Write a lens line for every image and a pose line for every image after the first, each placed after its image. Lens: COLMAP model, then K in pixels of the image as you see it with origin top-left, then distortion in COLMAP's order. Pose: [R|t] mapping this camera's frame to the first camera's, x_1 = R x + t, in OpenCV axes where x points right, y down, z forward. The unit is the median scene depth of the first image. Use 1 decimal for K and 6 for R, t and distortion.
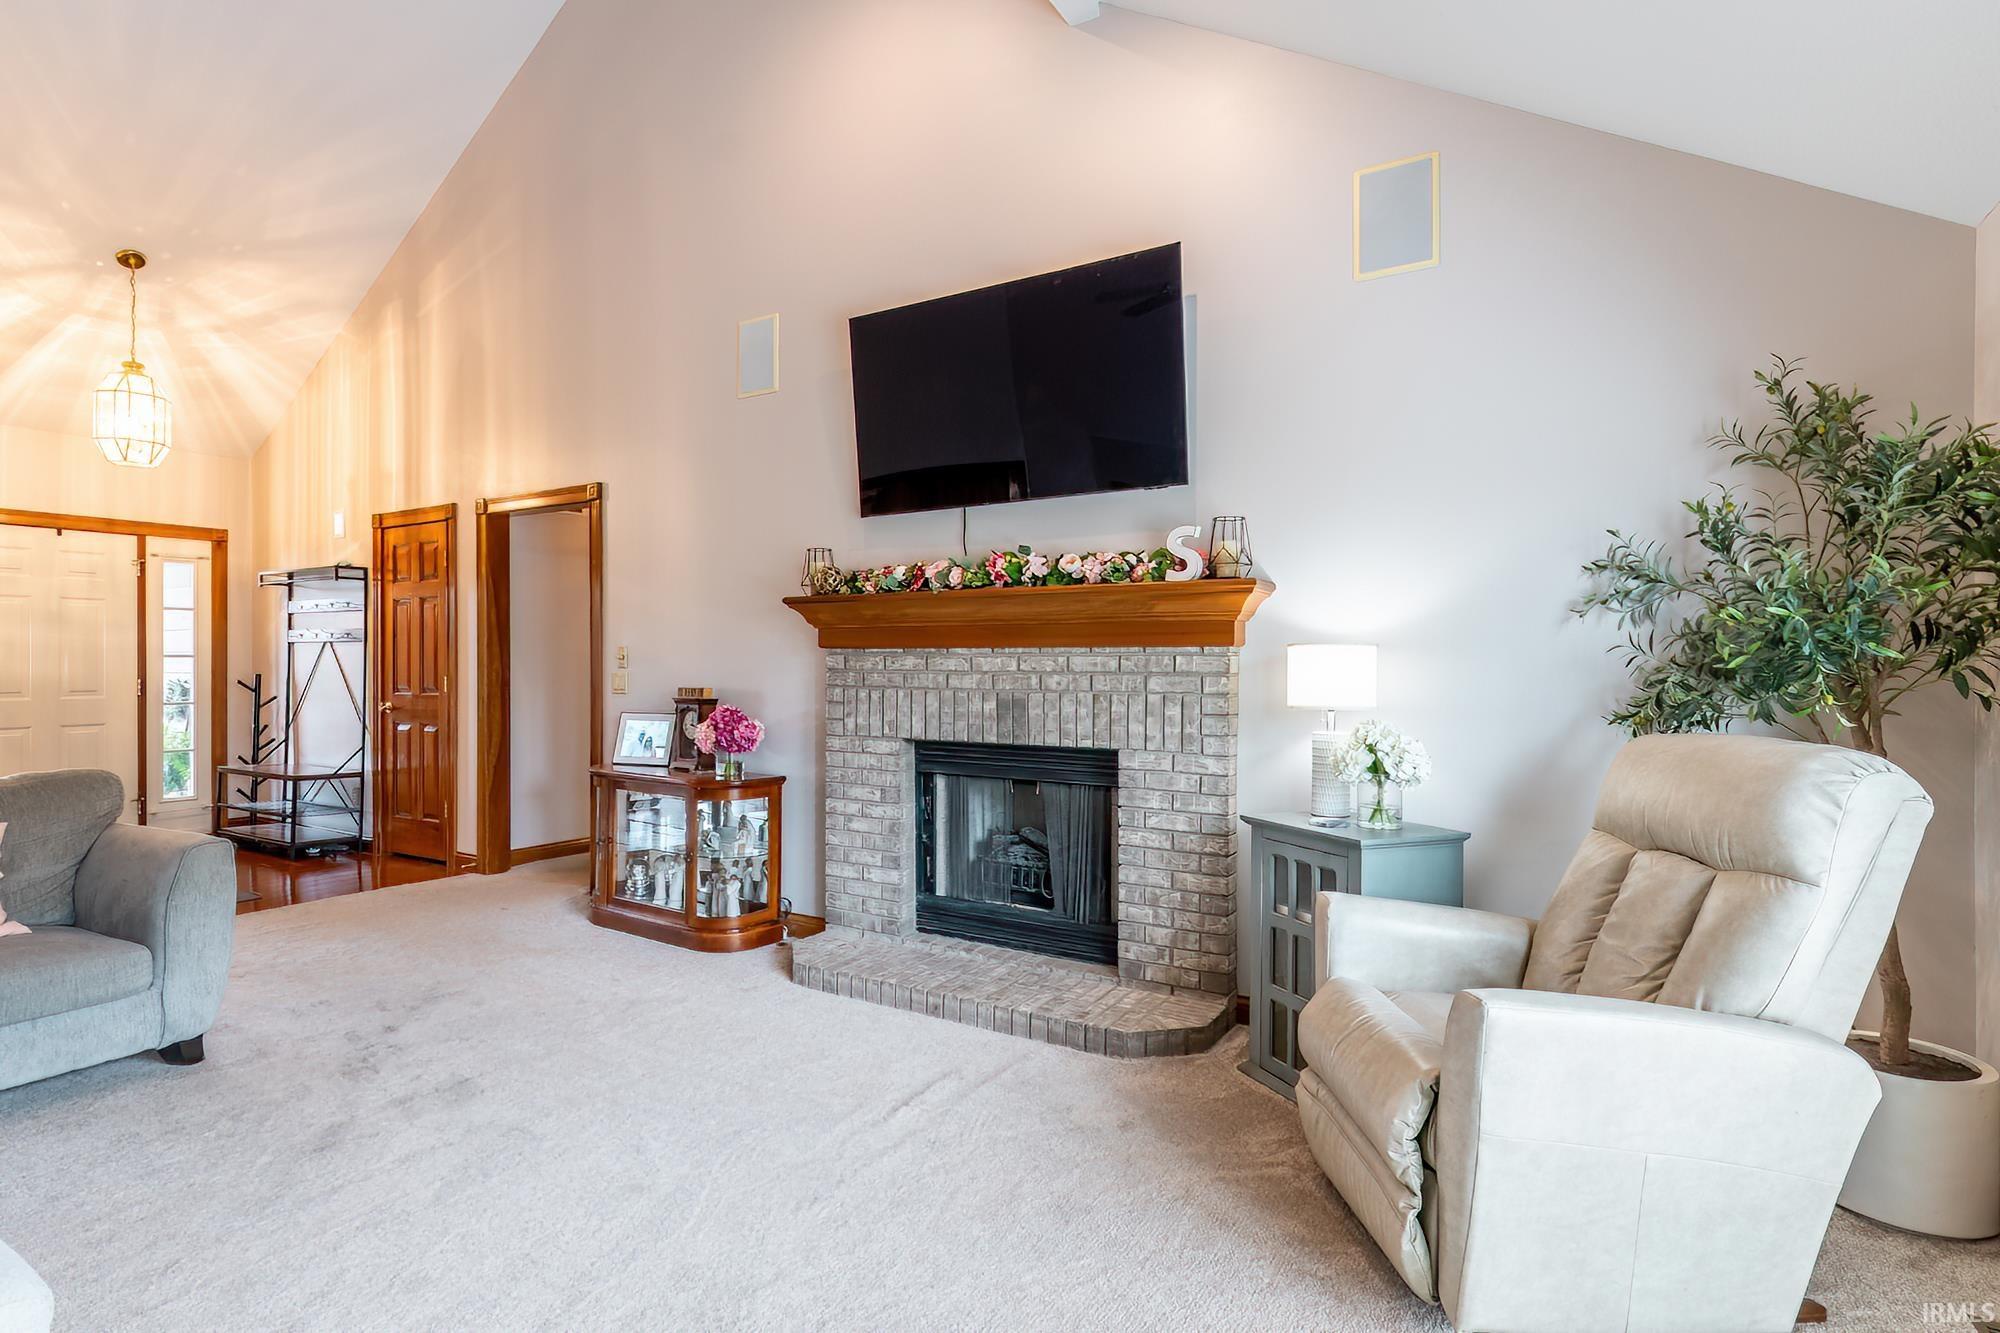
lens RADIAL K [[962.9, 0, 1002.6], [0, 962.9, 663.5], [0, 0, 1]] dist [0.003106, -0.003276]
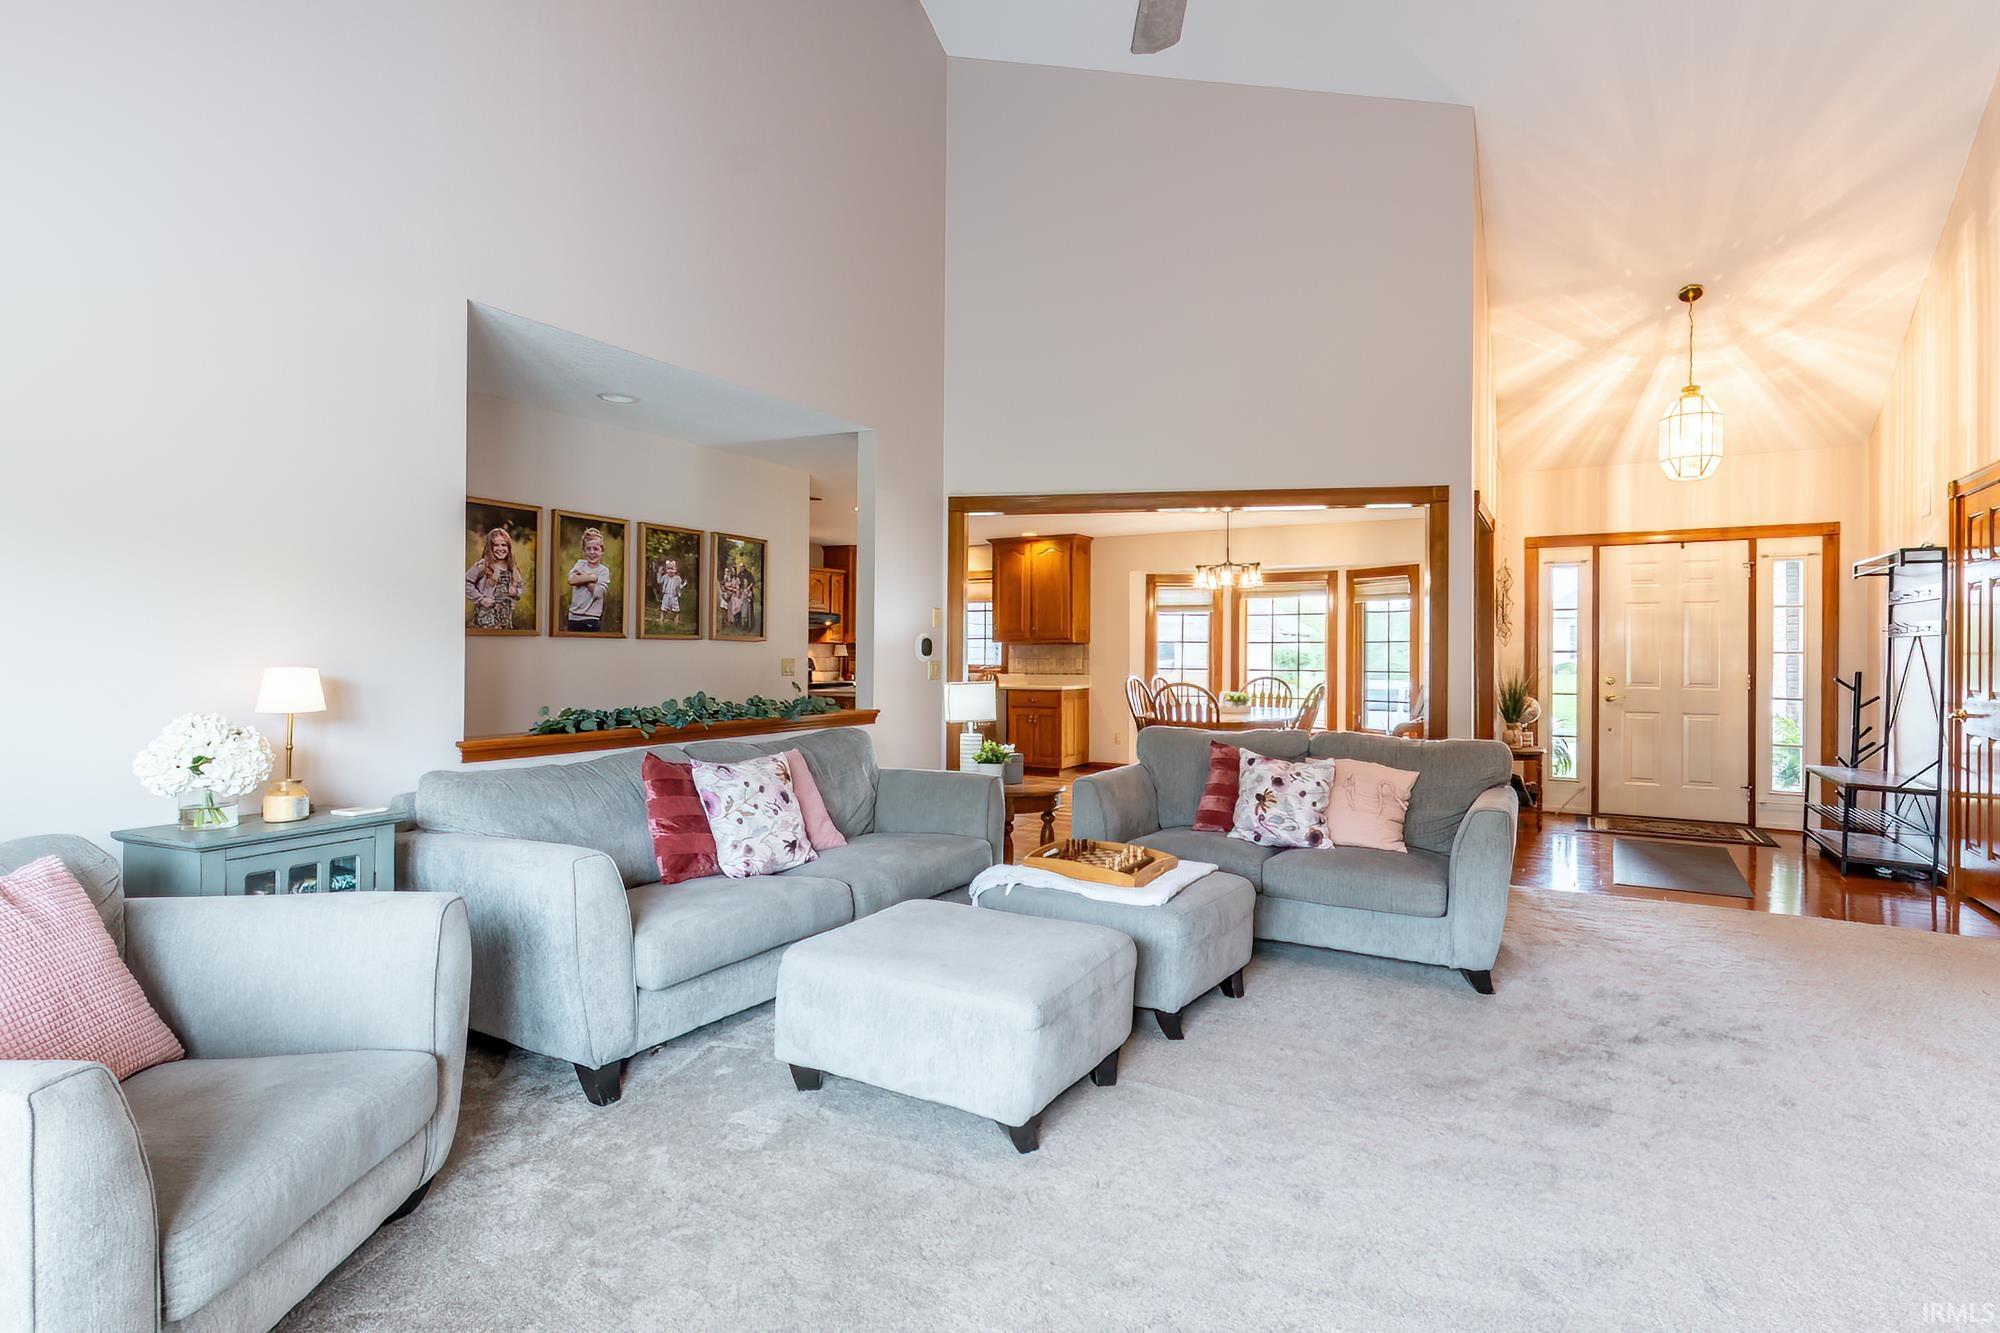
lens RADIAL K [[962.9, 0, 1025.7], [0, 962.9, 651.4], [0, 0, 1]] dist [0.003106, -0.003276]
pose [[0.022522, -0.001047, -0.999746, 0.159220], [-0.008826, 0.999960, -0.001246, -0.000902], [0.999707, 0.008851, 0.022512, 0.187941]]
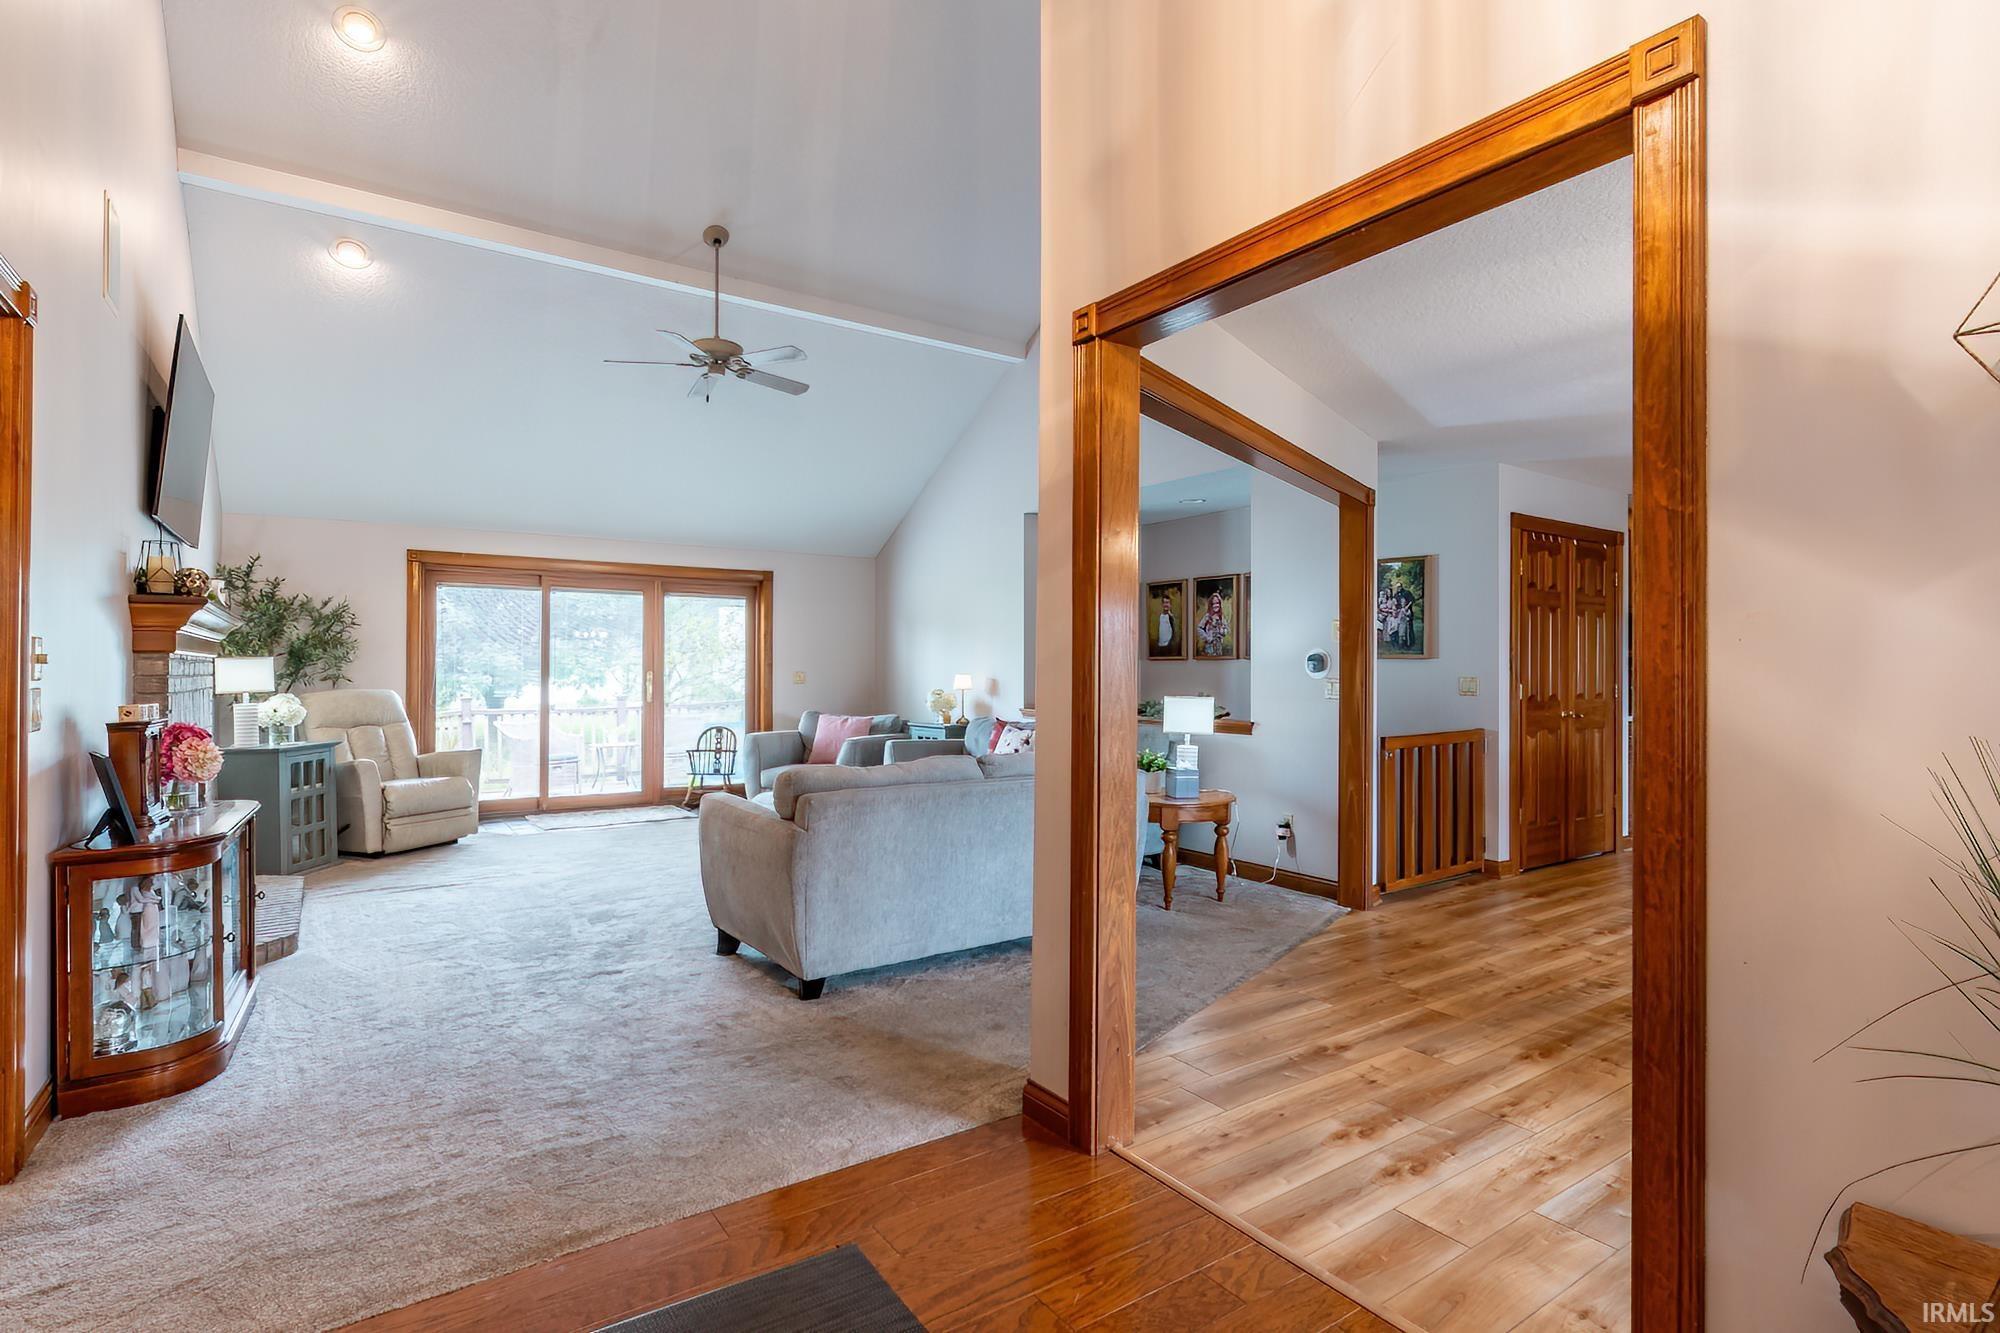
lens RADIAL K [[962.9, 0, 991.3], [0, 962.9, 660.7], [0, 0, 1]] dist [0.003106, -0.003276]
pose [[-0.907003, 0.000988, 0.421123, -0.863799], [-0.000941, 0.999990, -0.004373, -0.003460], [-0.421123, -0.004362, -0.906993, 1.017567]]
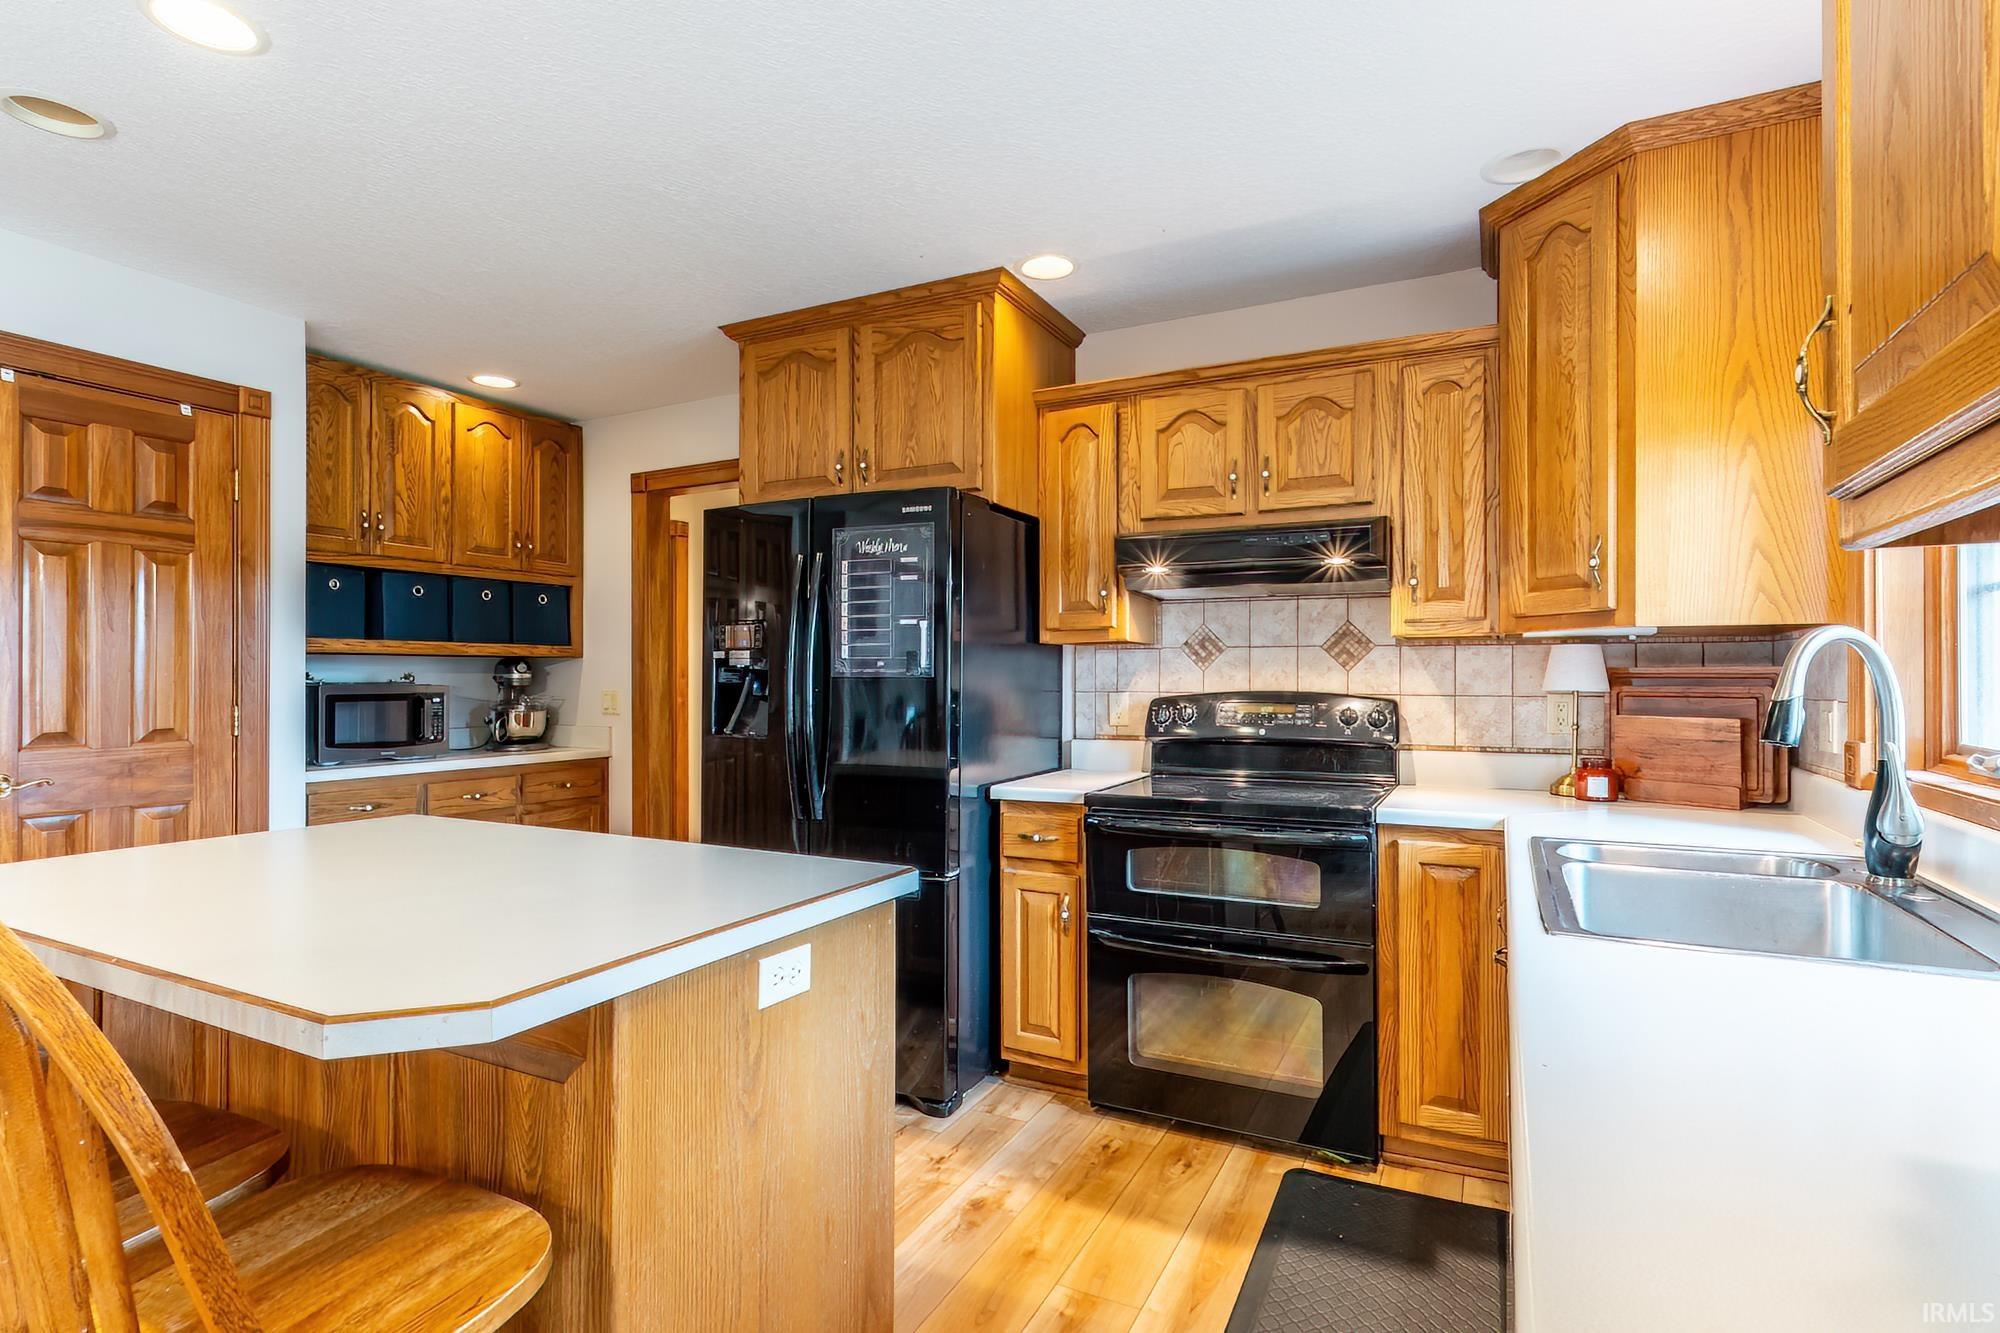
lens RADIAL K [[962.9, 0, 1002.0], [0, 962.9, 679.3], [0, 0, 1]] dist [0.003106, -0.003276]
pose [[-0.998028, 0.003160, -0.062691, -1.406424], [0.002759, 0.999975, 0.006482, -0.000096], [0.062710, 0.006296, -0.998012, 0.297999]]
